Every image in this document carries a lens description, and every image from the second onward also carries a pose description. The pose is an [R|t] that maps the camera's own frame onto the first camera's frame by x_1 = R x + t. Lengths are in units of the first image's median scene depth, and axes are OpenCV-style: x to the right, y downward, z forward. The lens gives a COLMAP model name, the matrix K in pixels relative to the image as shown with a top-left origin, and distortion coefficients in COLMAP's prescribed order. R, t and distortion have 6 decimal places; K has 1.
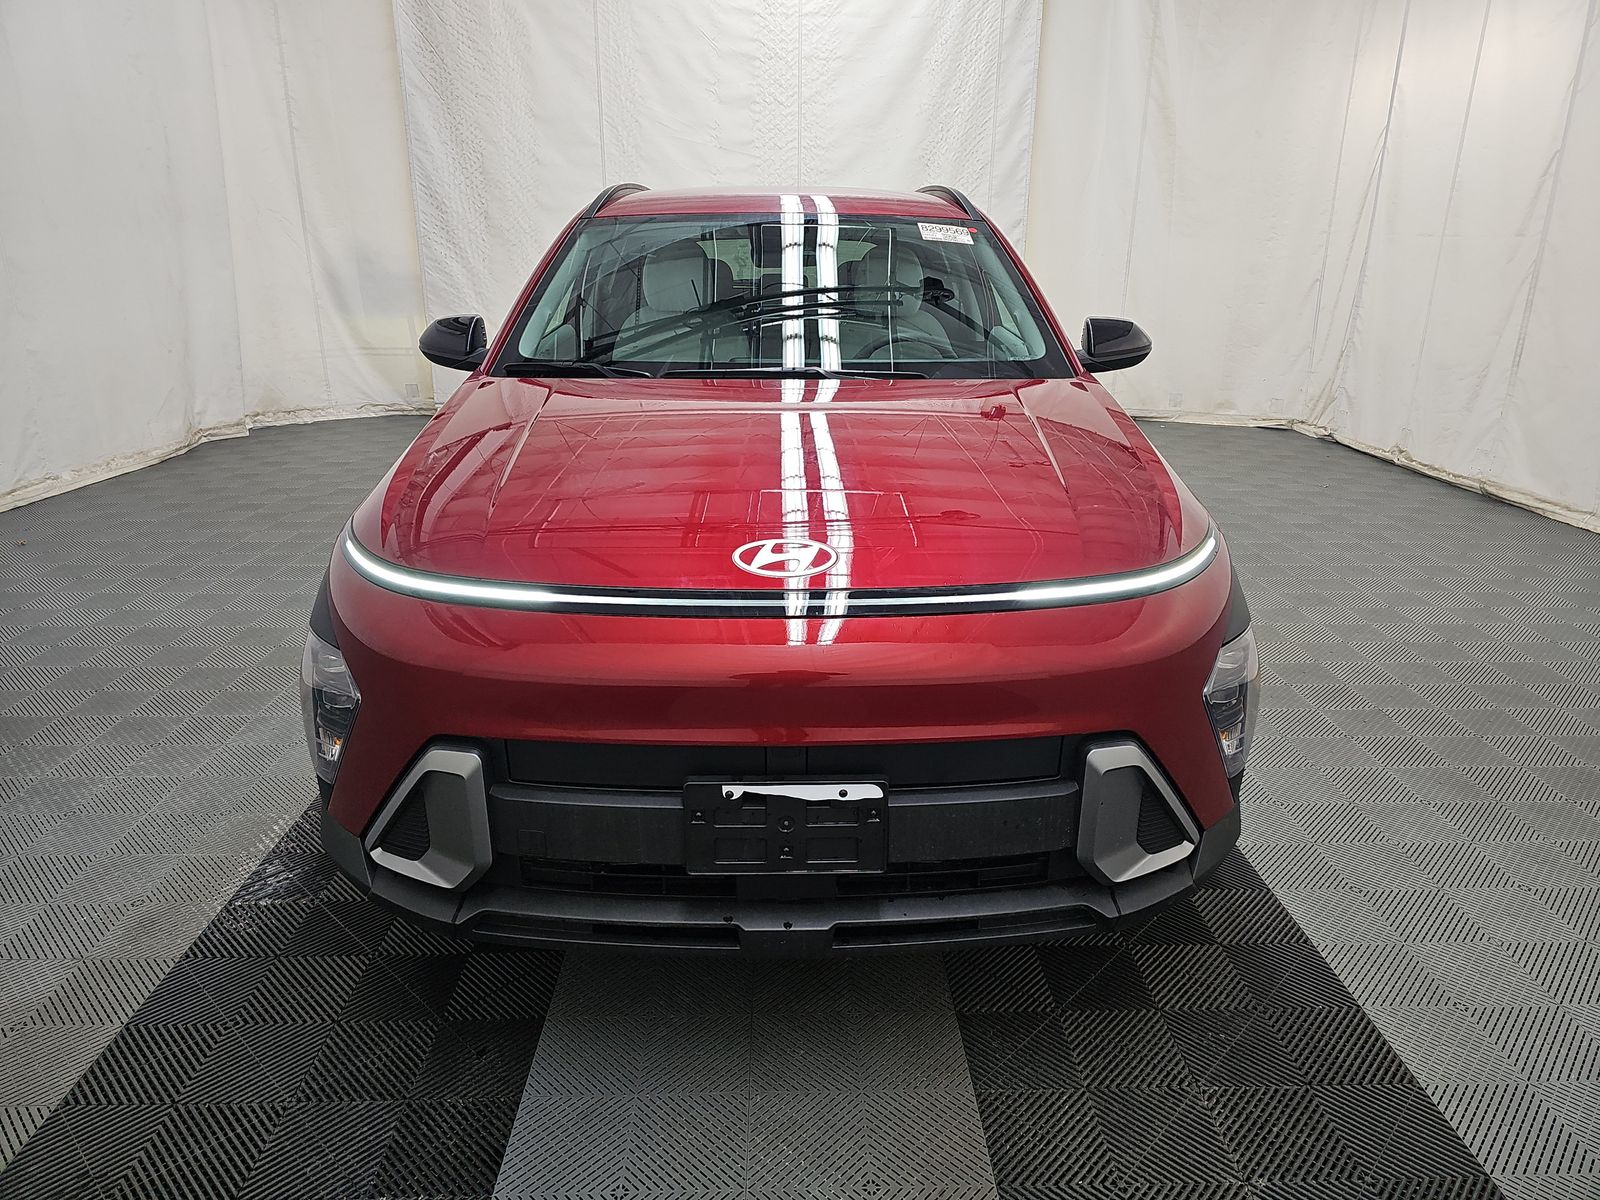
lens RADIAL K [[1068.3, 0, 802.5], [0, 1068.3, 592.6], [0, 0, 1]] dist [0.036009, -0.025619]
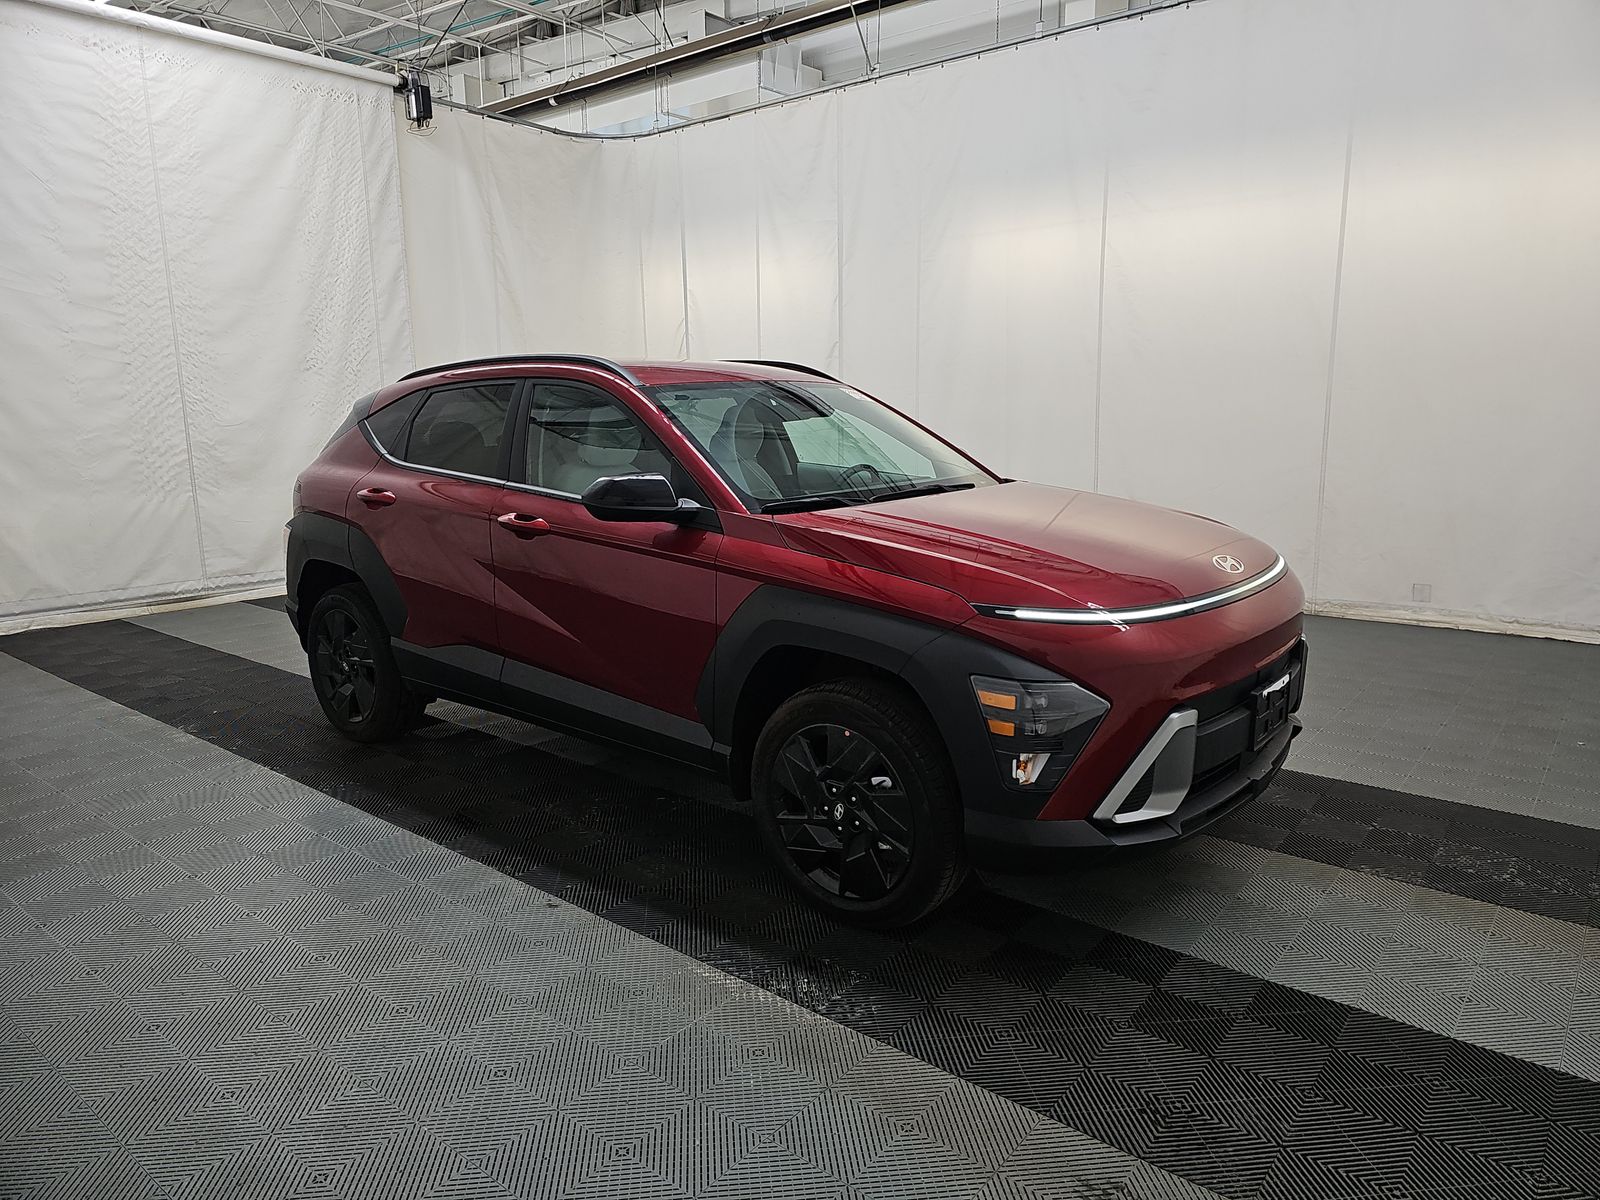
lens RADIAL K [[1068.3, 0, 802.0], [0, 1068.3, 600.6], [0, 0, 1]] dist [0.036009, -0.025619]
pose [[0.650029, -0.155329, 0.743865, -0.379216], [0.252818, 0.967329, -0.018935, -0.026011], [-0.716620, 0.200370, 0.668062, 0.067710]]
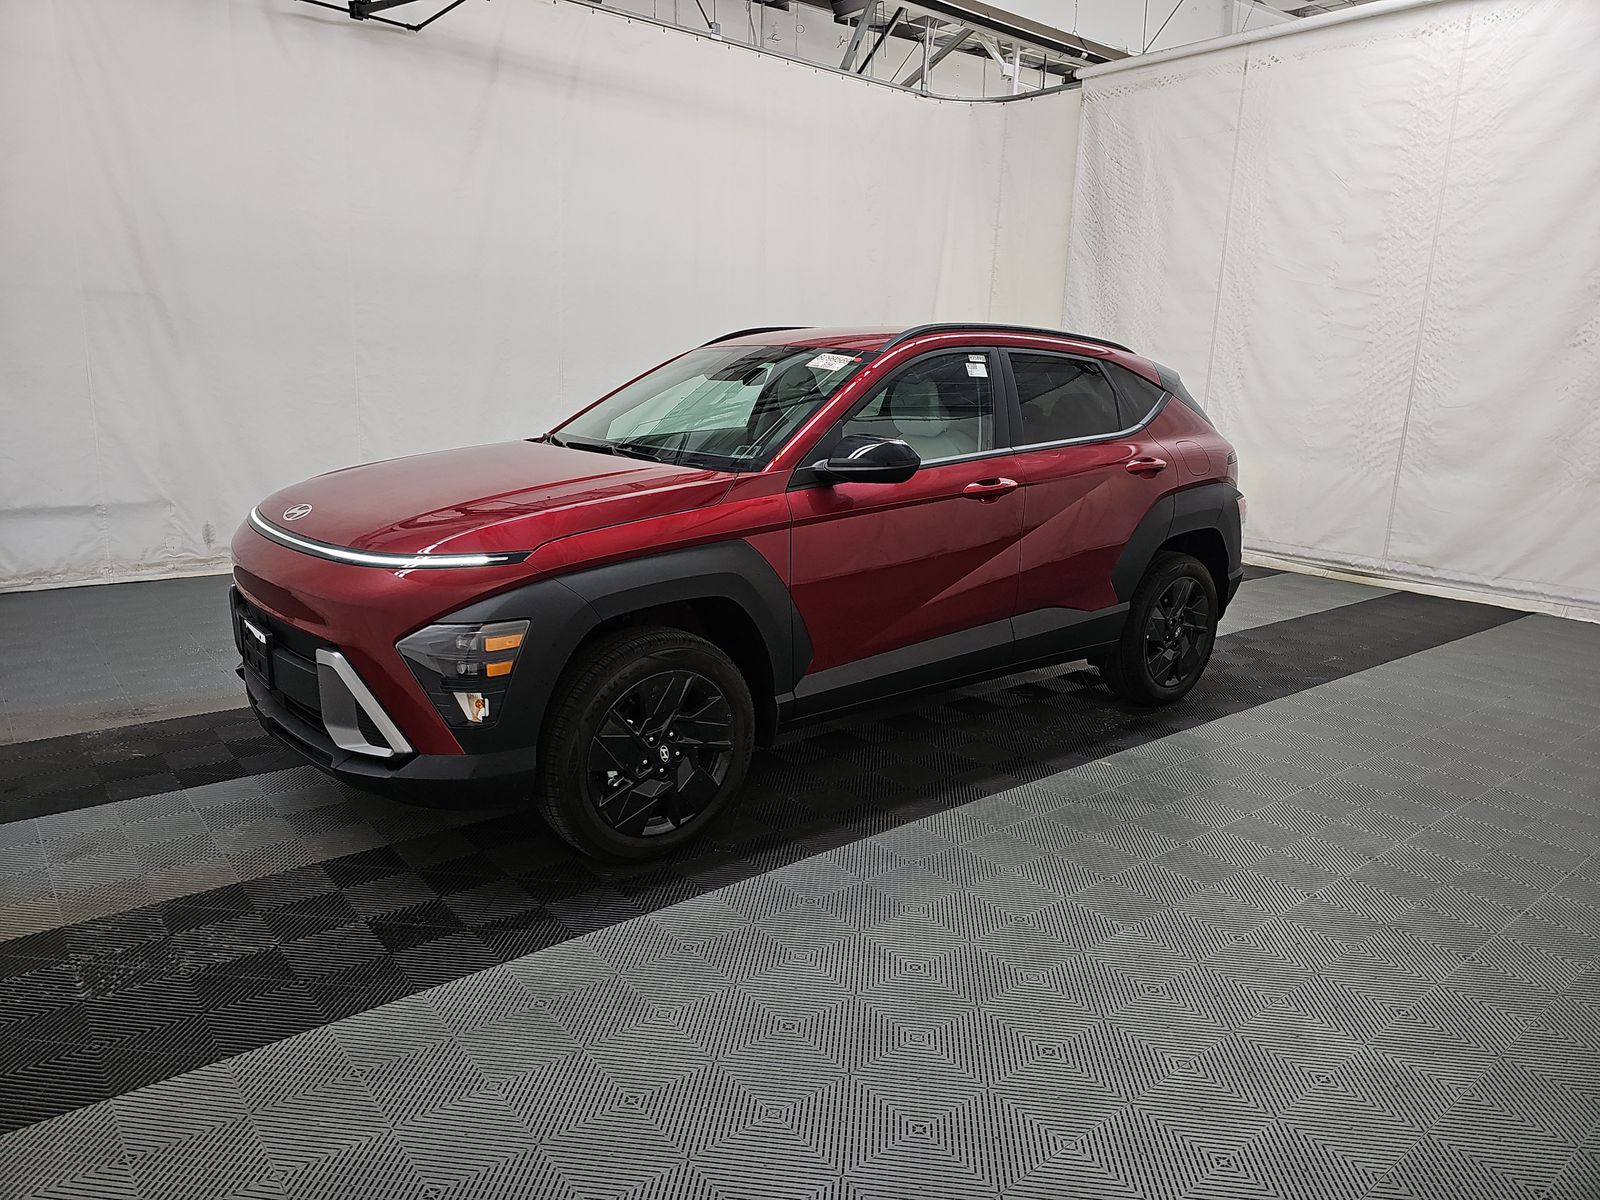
lens RADIAL K [[1068.3, 0, 793.3], [0, 1068.3, 605.2], [0, 0, 1]] dist [0.036009, -0.025619]
pose [[0.611464, 0.181998, -0.770057, 0.420999], [-0.274238, 0.961615, 0.009512, -0.024029], [0.742229, 0.205363, 0.637904, 0.099037]]
